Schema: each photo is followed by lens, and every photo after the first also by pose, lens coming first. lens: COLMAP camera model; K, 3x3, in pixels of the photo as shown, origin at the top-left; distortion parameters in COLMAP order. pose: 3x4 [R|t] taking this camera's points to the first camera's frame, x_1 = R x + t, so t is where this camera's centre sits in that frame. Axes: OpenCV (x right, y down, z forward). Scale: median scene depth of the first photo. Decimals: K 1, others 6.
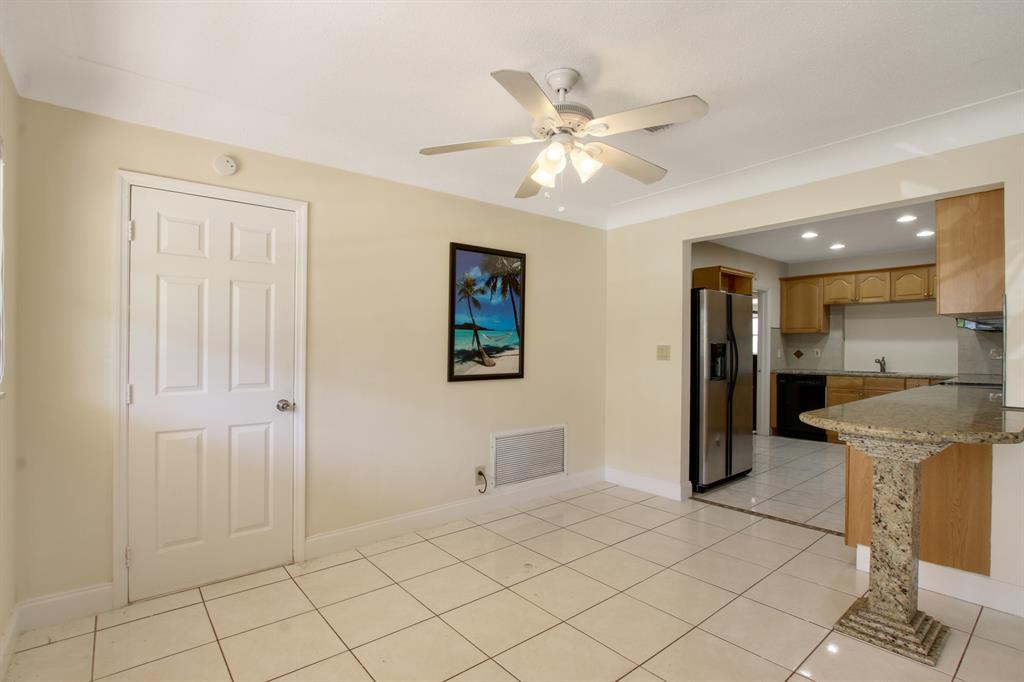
lens RADIAL K [[483.3, 0, 533.8], [0, 483.3, 366.4], [0, 0, 1]] dist [-0.003780, -0.000425]
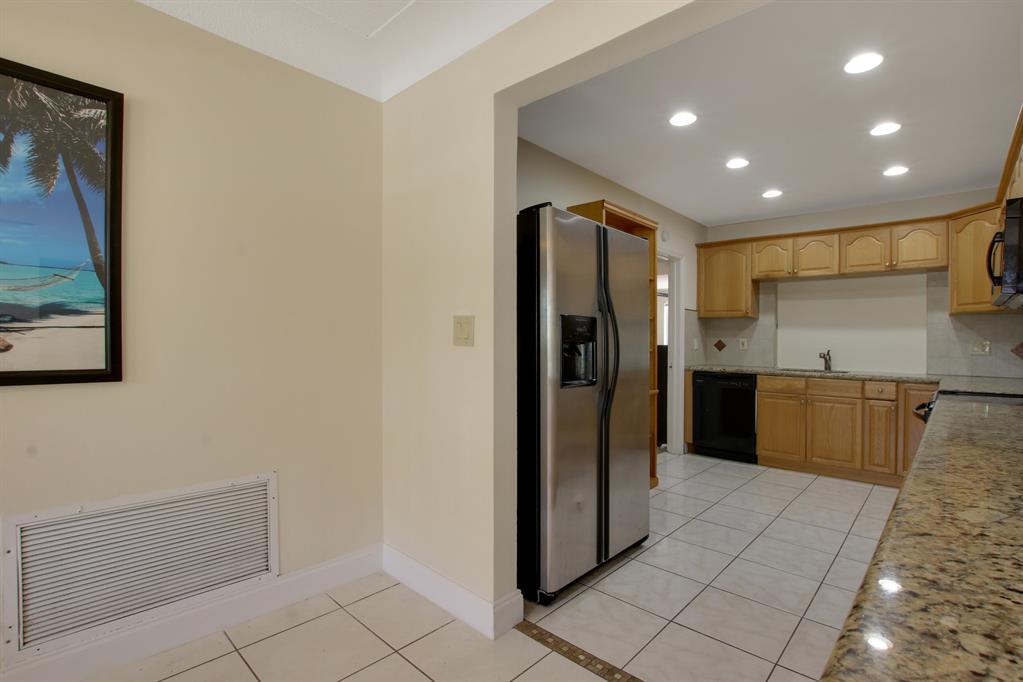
lens RADIAL K [[480.5, 0, 512.9], [0, 480.5, 343.6], [0, 0, 1]] dist [-0.020368, -0.000337]
pose [[0.994951, 0.016043, 0.099072, 0.178620], [-0.013034, 0.999436, -0.030941, -0.000669], [-0.099513, 0.029493, 0.994599, 0.338955]]
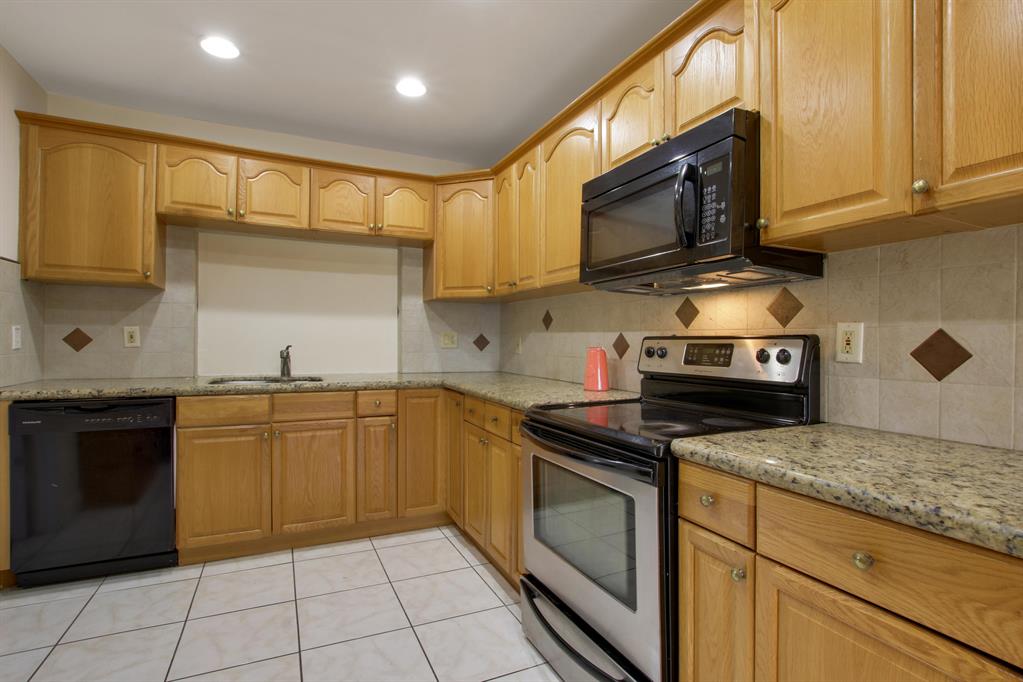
lens RADIAL K [[480.5, 0, 512.9], [0, 480.5, 343.6], [0, 0, 1]] dist [-0.020368, -0.000337]
pose [[0.267999, -0.000593, 0.963419, 0.341875], [0.025253, 0.999661, -0.006409, -0.013436], [-0.963088, 0.026047, 0.267923, 0.692823]]
